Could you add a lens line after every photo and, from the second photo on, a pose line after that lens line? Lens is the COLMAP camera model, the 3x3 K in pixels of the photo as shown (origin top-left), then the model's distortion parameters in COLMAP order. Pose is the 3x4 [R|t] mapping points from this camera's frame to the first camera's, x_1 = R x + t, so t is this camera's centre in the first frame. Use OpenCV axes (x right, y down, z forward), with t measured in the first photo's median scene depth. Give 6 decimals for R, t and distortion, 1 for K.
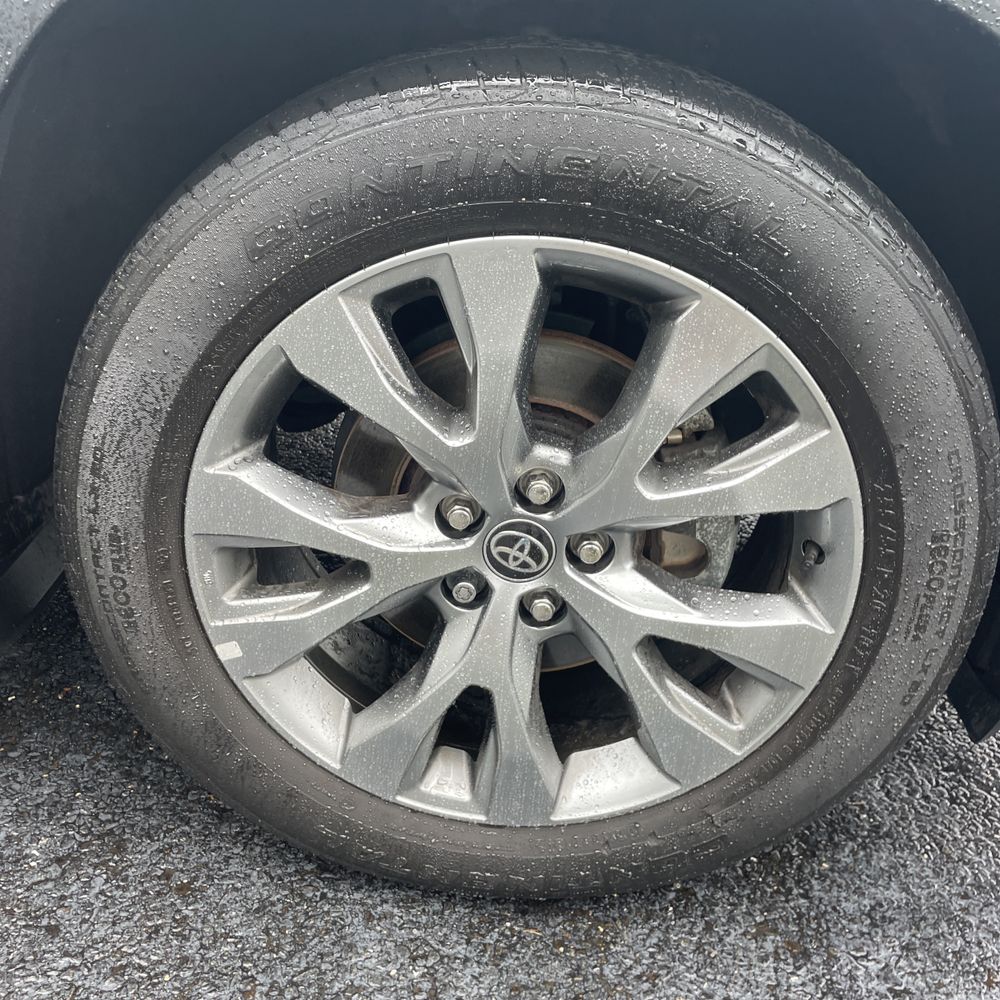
lens RADIAL K [[1041.5, 0, 503.2], [0, 1041.5, 493.7], [0, 0, 1]] dist [0.058445, 0.000000]
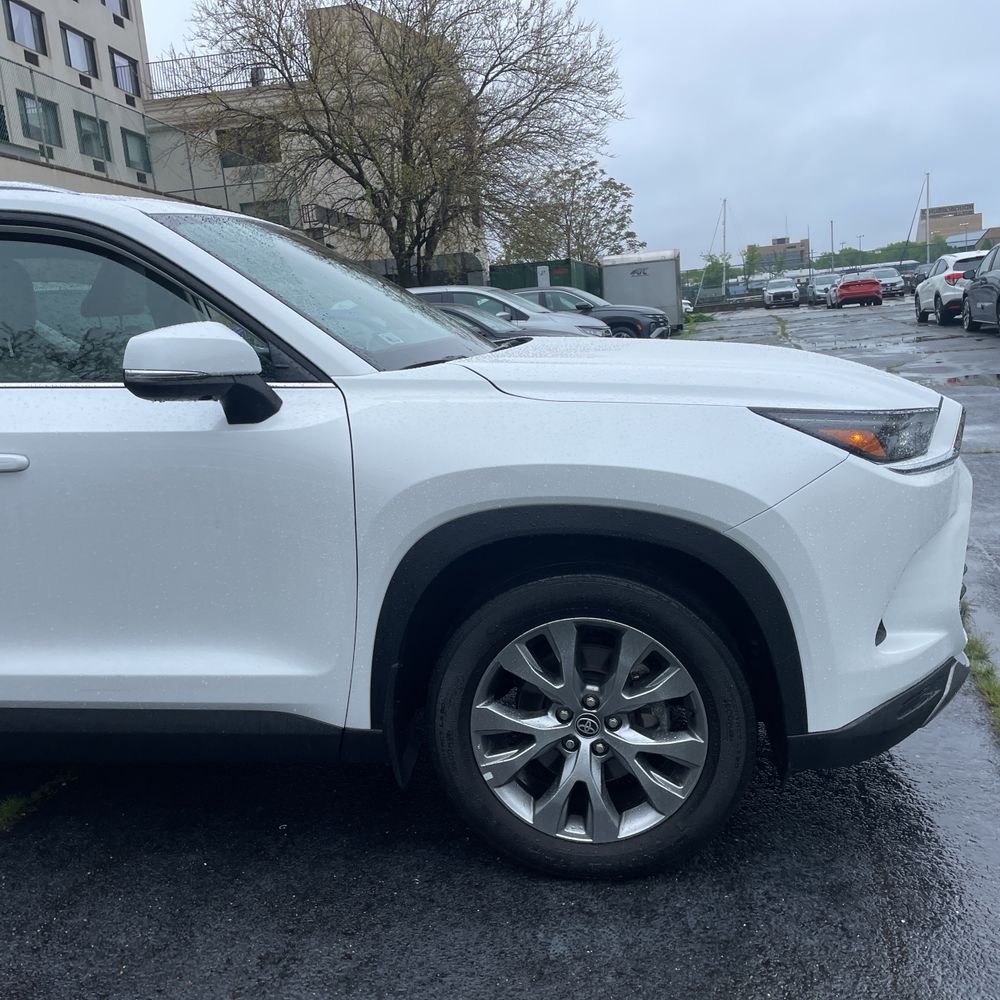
lens RADIAL K [[1041.5, 0, 484.5], [0, 1041.5, 488.9], [0, 0, 1]] dist [0.058445, 0.000000]
pose [[0.981398, -0.146137, -0.124505, 0.184730], [0.103000, 0.948074, -0.300910, 0.266213], [0.162014, 0.282488, 0.945490, -1.848825]]
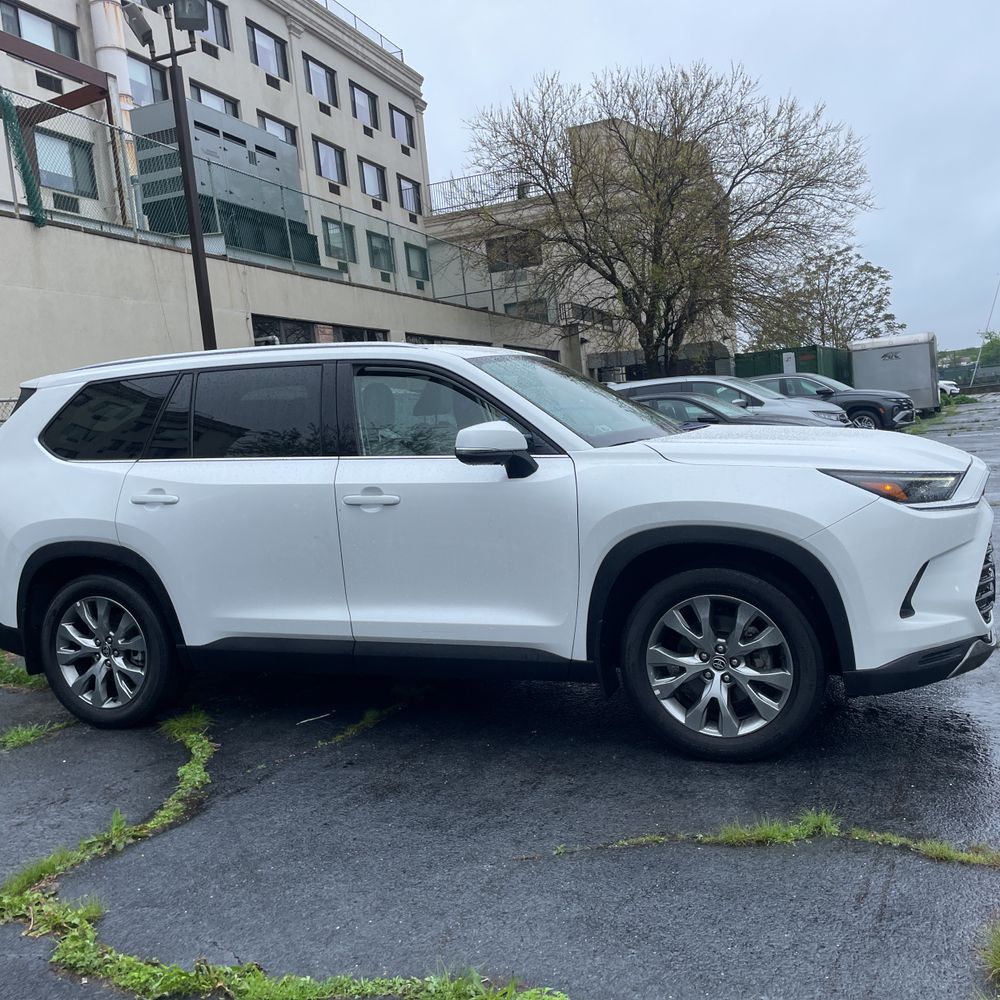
lens RADIAL K [[1041.5, 0, 474.8], [0, 1041.5, 489.7], [0, 0, 1]] dist [0.058445, 0.000000]
pose [[0.924129, -0.148435, -0.352070, 0.747144], [0.000111, 0.921556, -0.388244, 1.122022], [0.382081, 0.358749, 0.851653, -3.538829]]
